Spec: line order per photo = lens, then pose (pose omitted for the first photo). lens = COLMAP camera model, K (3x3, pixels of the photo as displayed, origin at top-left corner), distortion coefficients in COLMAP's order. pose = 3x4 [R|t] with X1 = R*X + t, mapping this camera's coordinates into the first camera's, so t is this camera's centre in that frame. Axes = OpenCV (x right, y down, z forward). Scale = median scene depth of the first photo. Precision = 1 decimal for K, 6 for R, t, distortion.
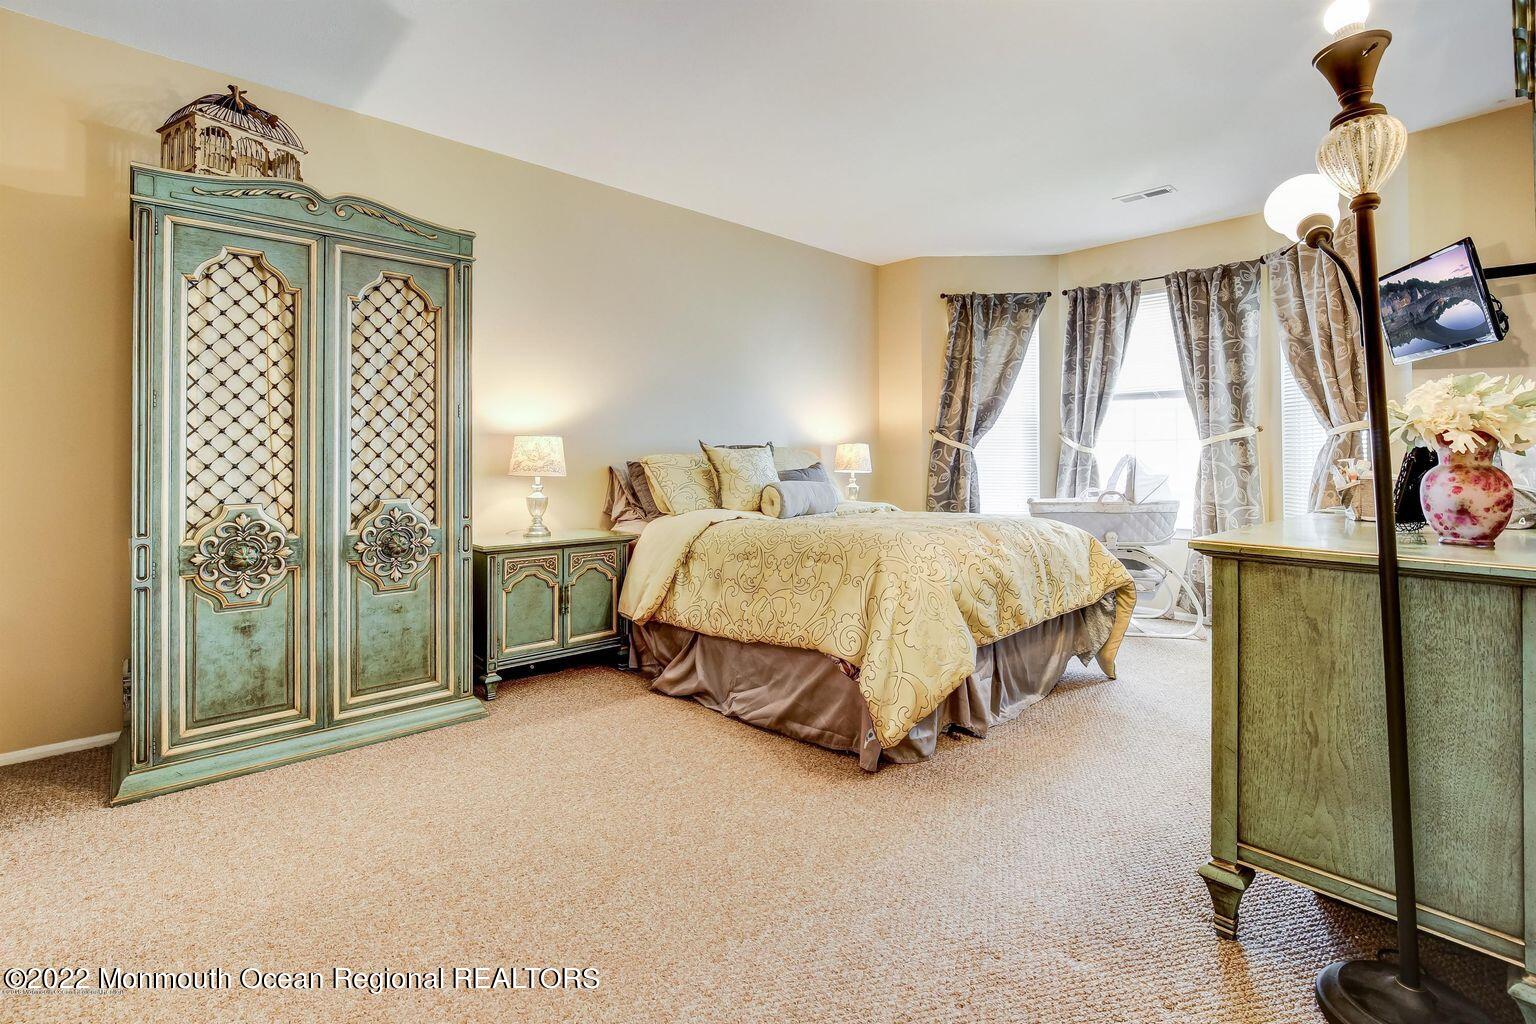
lens RADIAL K [[709.2, 0, 795.9], [0, 709.2, 459.0], [0, 0, 1]] dist [-0.028204, 0.003150]
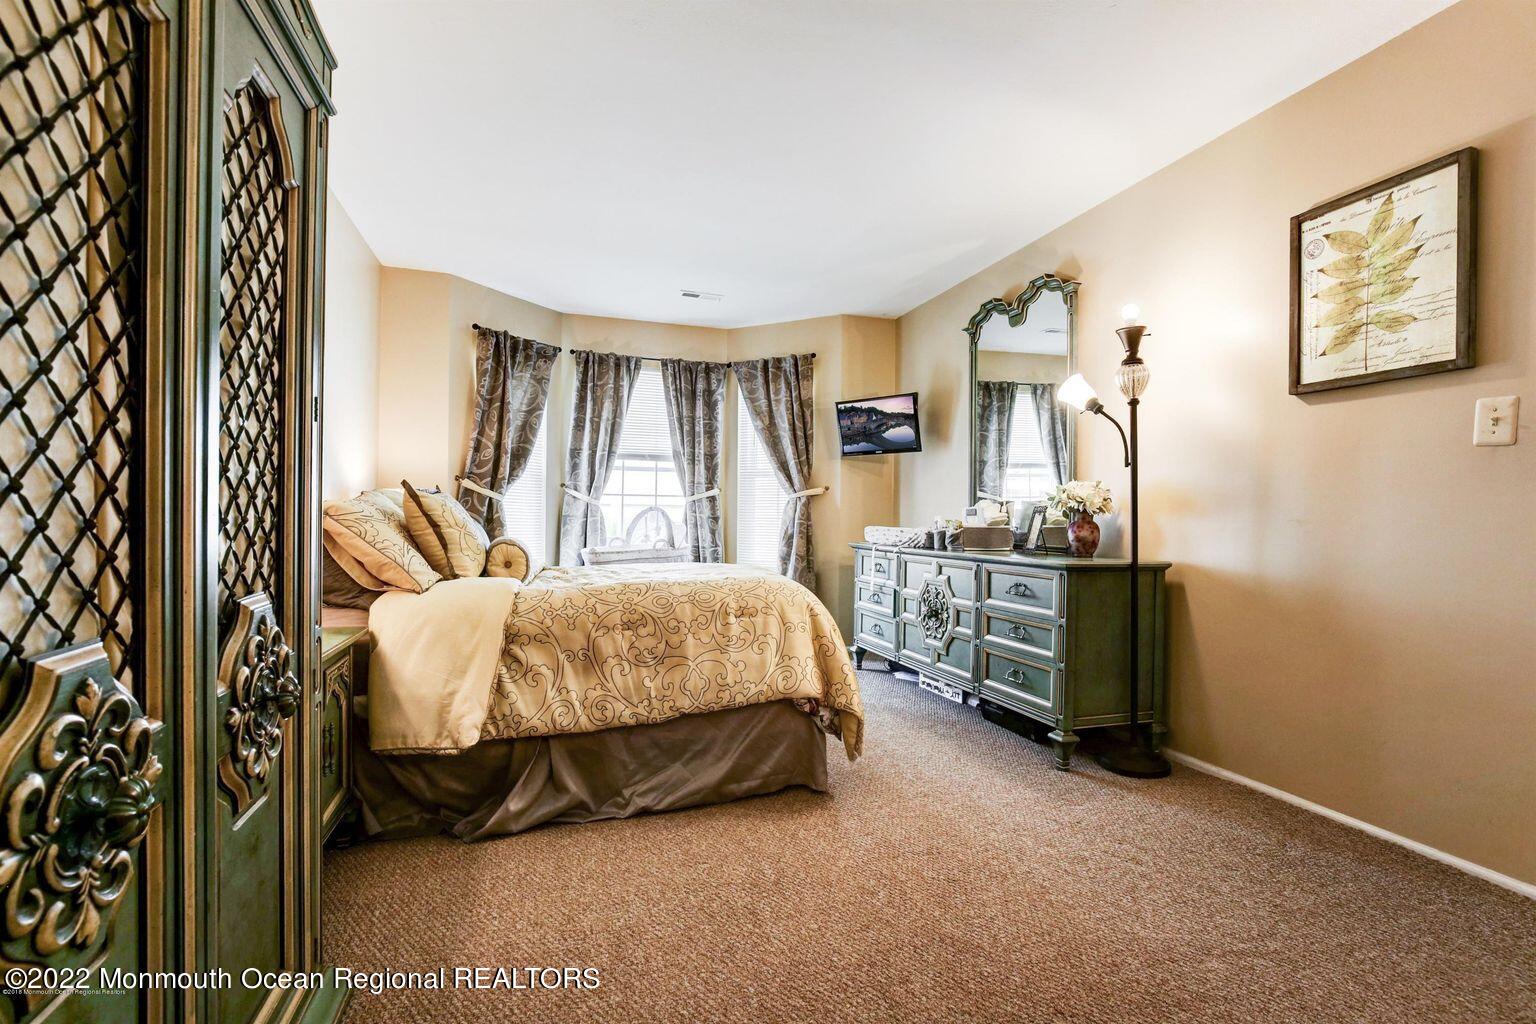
lens RADIAL K [[709.2, 0, 766.1], [0, 709.2, 517.2], [0, 0, 1]] dist [-0.028204, 0.003150]
pose [[0.435840, 0.000851, 0.900024, -0.519209], [-0.015325, 0.999862, 0.006475, -0.000932], [-0.899893, -0.016615, 0.435793, 0.326934]]
